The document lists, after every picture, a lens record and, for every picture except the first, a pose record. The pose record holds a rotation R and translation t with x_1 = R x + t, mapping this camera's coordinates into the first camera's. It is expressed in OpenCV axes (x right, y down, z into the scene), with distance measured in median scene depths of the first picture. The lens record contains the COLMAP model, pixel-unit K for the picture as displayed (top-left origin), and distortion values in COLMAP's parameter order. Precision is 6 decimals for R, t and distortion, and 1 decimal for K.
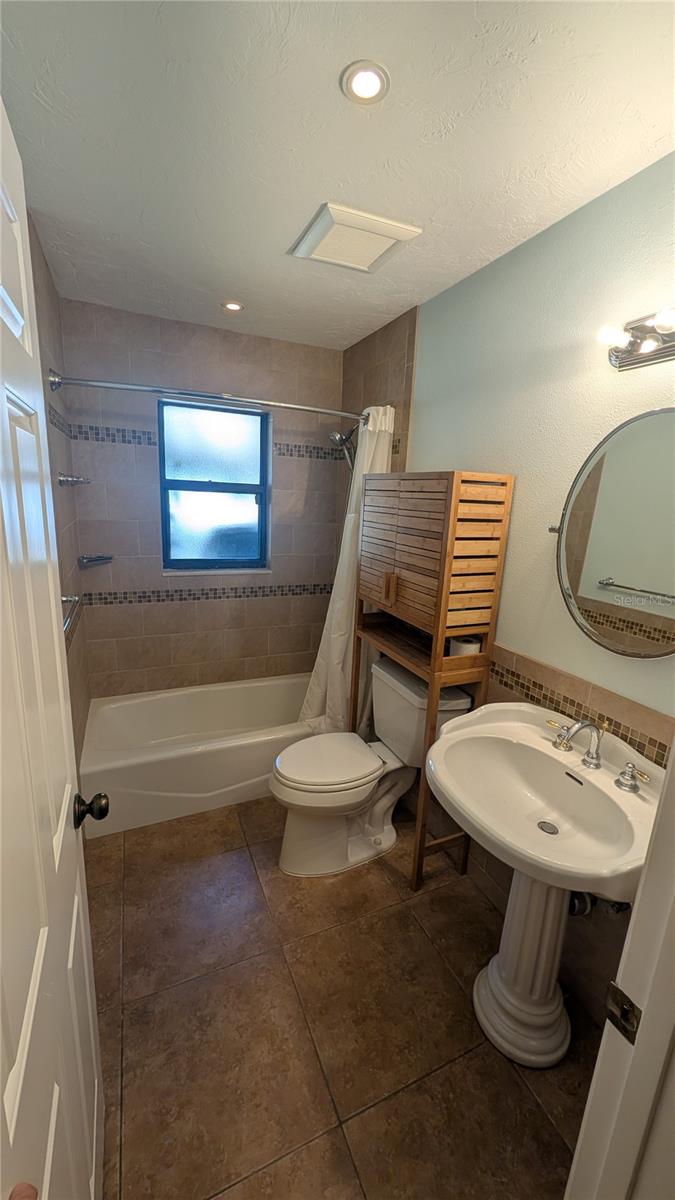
lens RADIAL K [[460.4, 0, 335.6], [0, 460.4, 599.5], [0, 0, 1]] dist [0.000407, -0.000011]
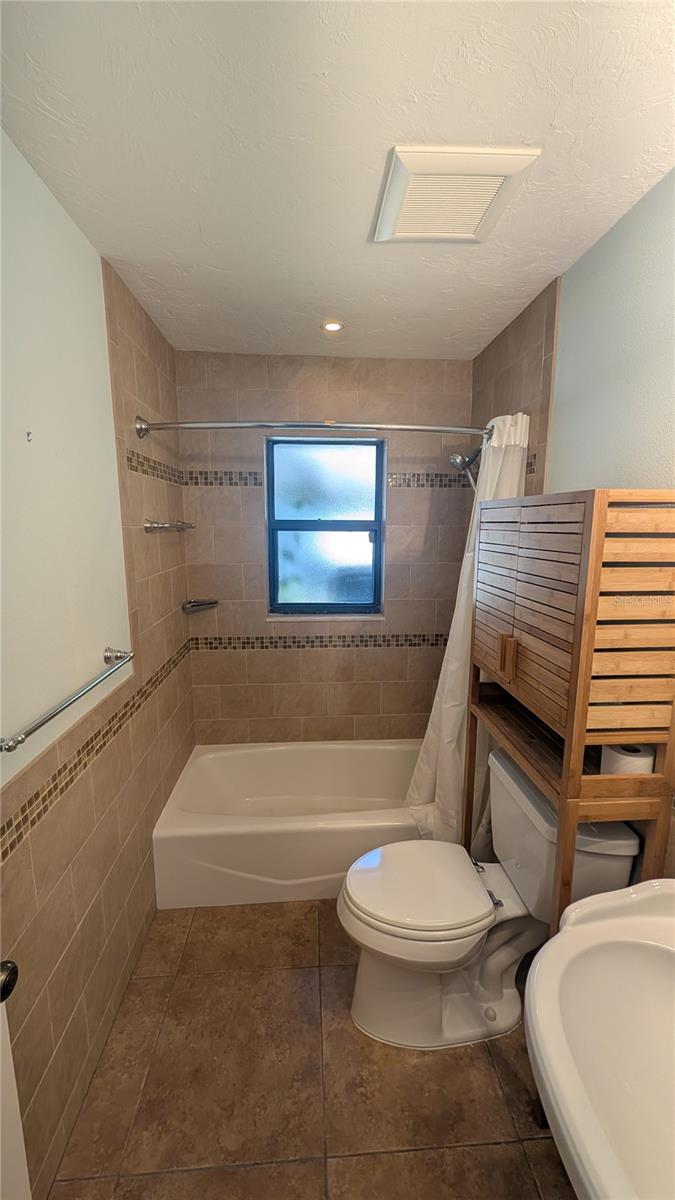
lens RADIAL K [[460.4, 0, 335.6], [0, 460.4, 599.5], [0, 0, 1]] dist [0.000407, -0.000011]
pose [[0.938574, 0.012917, -0.344835, 0.103610], [-0.037158, 0.997272, -0.063782, -0.052759], [0.343070, 0.072678, 0.936494, 0.211534]]
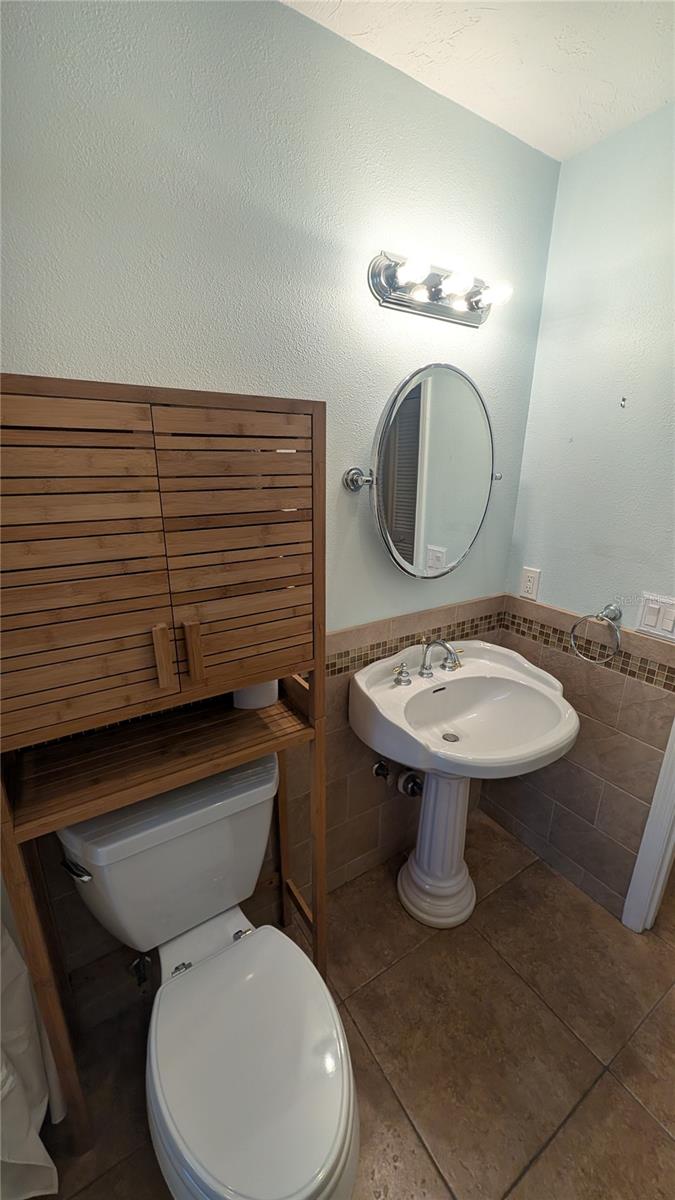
lens RADIAL K [[460.4, 0, 335.6], [0, 460.4, 599.5], [0, 0, 1]] dist [0.000407, -0.000011]
pose [[-0.155370, -0.345141, 0.925601, -0.277805], [0.199550, 0.906698, 0.371589, -0.192658], [-0.967492, 0.242437, -0.072000, 0.792130]]
